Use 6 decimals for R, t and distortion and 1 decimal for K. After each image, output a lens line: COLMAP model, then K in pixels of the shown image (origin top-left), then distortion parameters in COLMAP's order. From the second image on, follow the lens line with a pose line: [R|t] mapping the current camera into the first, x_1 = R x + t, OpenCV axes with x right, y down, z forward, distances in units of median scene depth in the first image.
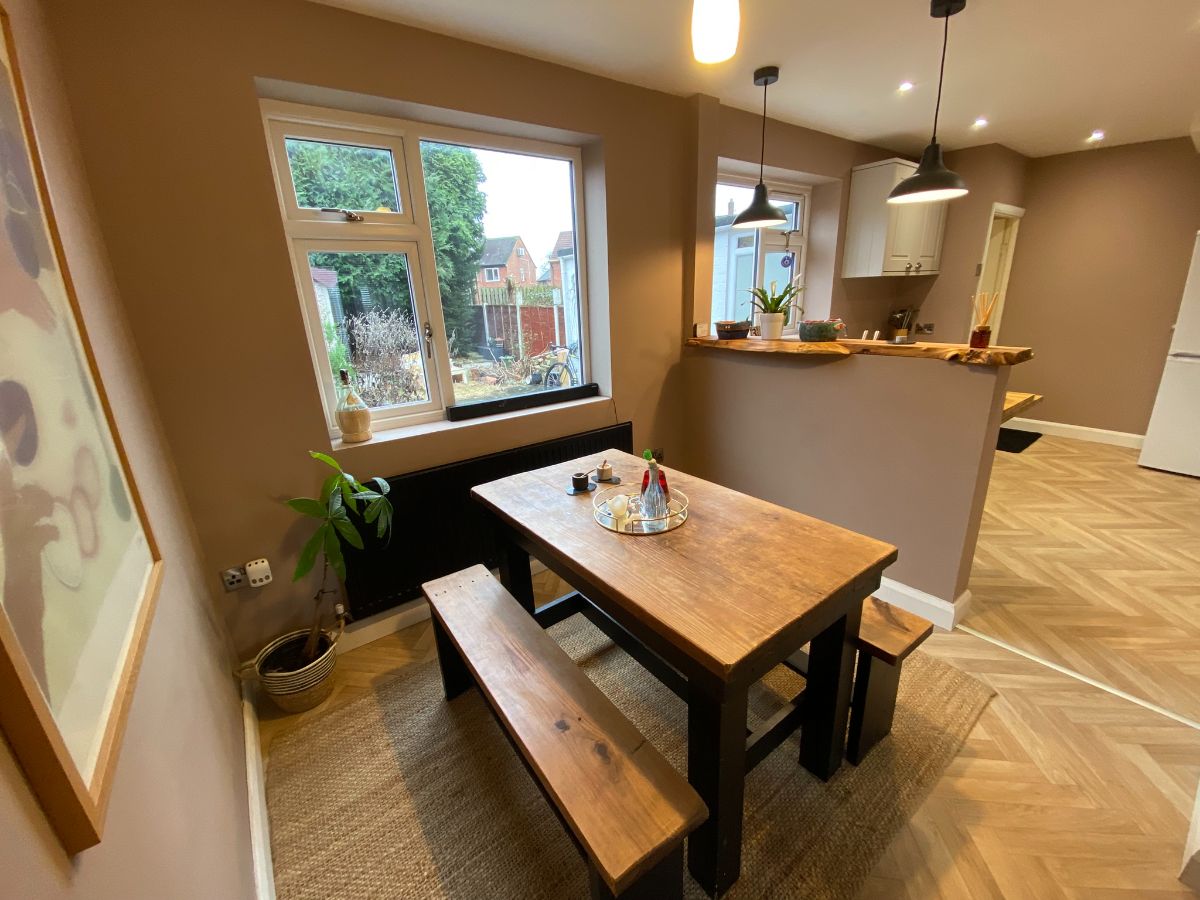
lens RADIAL K [[489.1, 0, 604.7], [0, 489.1, 449.6], [0, 0, 1]] dist [0.009705, -0.014276]
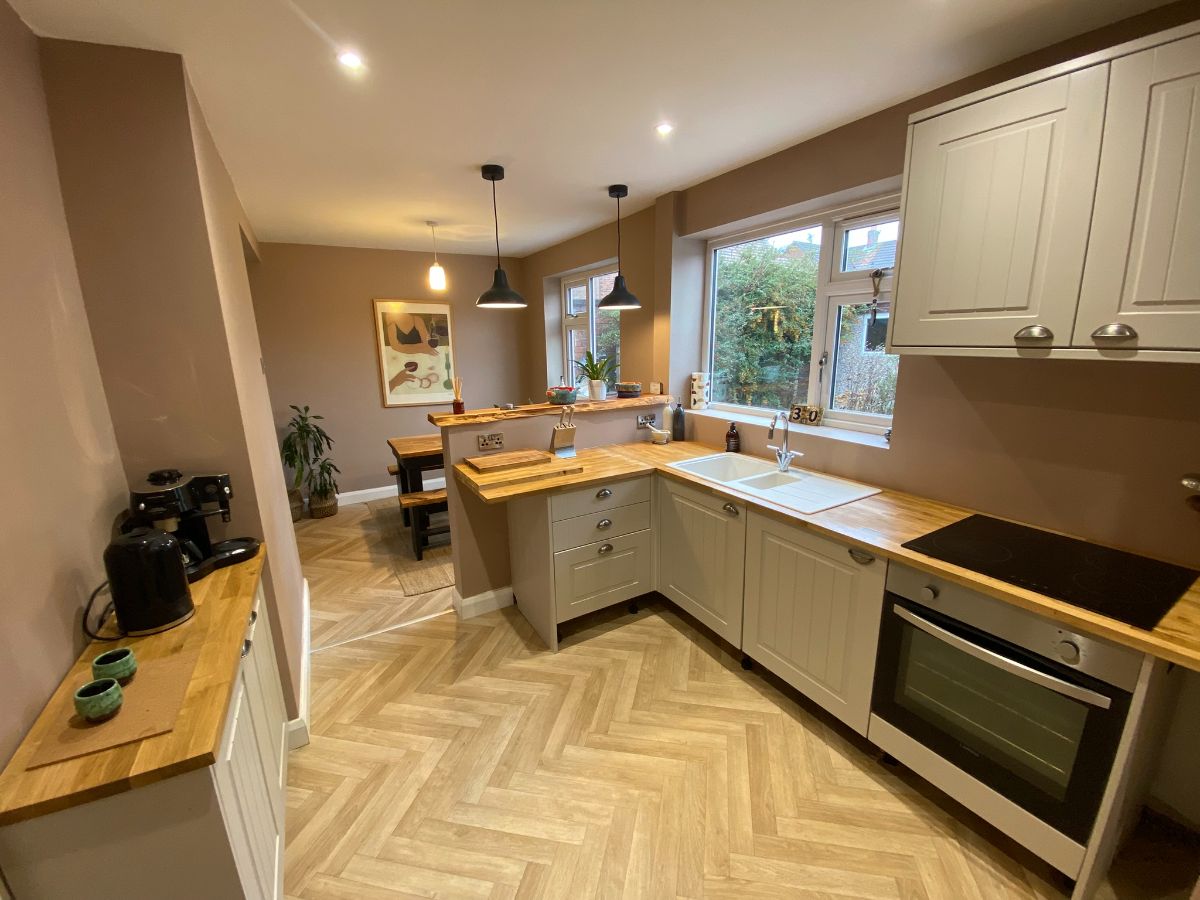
lens RADIAL K [[489.1, 0, 604.7], [0, 489.1, 449.6], [0, 0, 1]] dist [0.009705, -0.014276]
pose [[-0.112043, 0.274616, -0.955004, 1.028710], [-0.266351, 0.917589, 0.295106, -0.315672], [0.957342, 0.287431, -0.029665, 0.723972]]
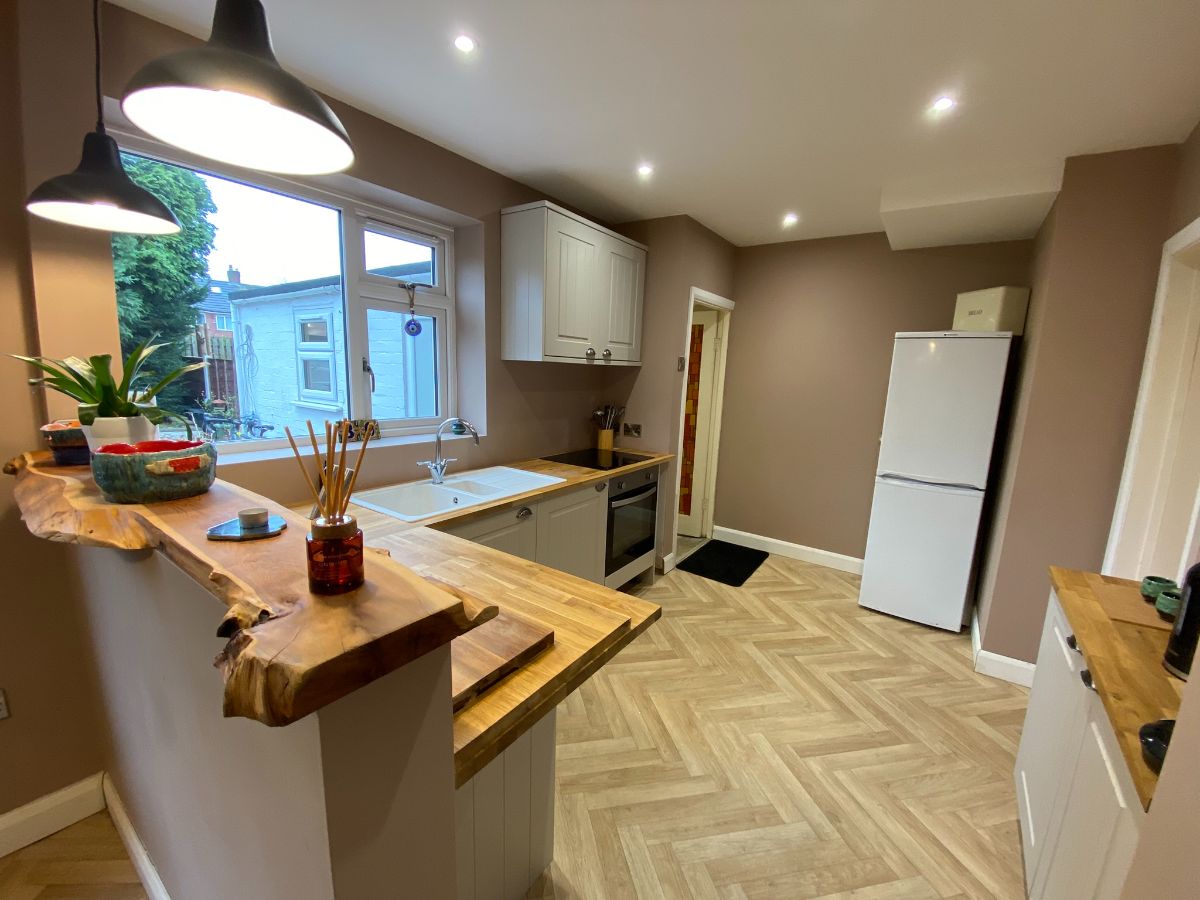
lens RADIAL K [[477.3, 0, 600.0], [0, 477.3, 450.0], [0, 0, 1]] dist [0.049848, -0.038220]
pose [[0.950751, 0.029070, 0.308591, 0.409790], [0.013638, 0.990705, -0.135345, -0.123572], [-0.309657, 0.132888, 0.941517, 0.318532]]
